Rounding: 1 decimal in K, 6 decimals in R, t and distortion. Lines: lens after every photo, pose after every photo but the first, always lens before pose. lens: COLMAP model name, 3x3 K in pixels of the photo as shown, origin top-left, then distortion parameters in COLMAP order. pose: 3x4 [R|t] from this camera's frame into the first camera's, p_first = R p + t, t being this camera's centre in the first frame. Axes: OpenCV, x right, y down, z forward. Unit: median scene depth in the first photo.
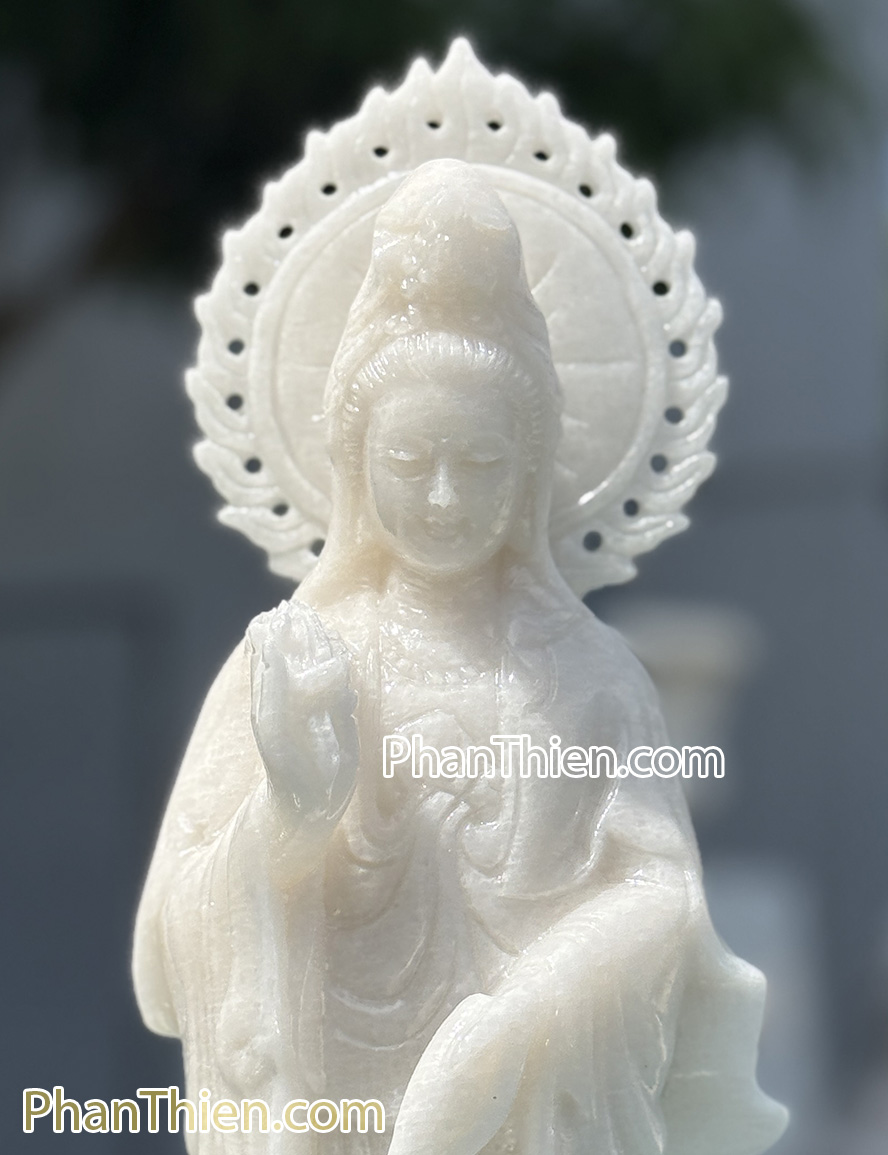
lens RADIAL K [[3457.9, 0, 416.7], [0, 3457.9, 626.7], [0, 0, 1]] dist [0.100078, 0.000000]
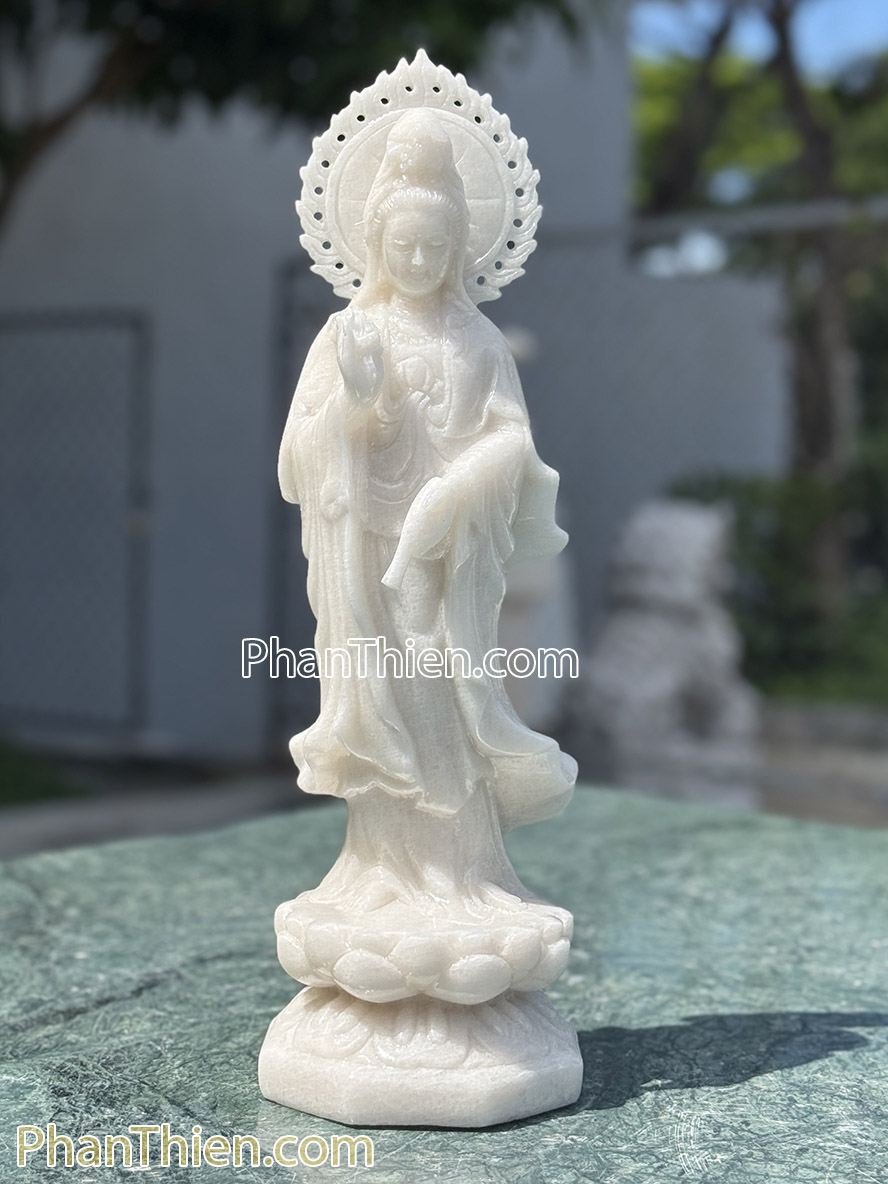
lens RADIAL K [[2647.0, 0, 451.1], [0, 2647.0, 536.8], [0, 0, 1]] dist [0.079844, 0.000000]
pose [[0.997678, -0.004337, 0.067974, -0.087288], [-0.000595, 0.997378, 0.072370, 0.016709], [-0.068110, -0.072243, 0.995059, -0.720252]]
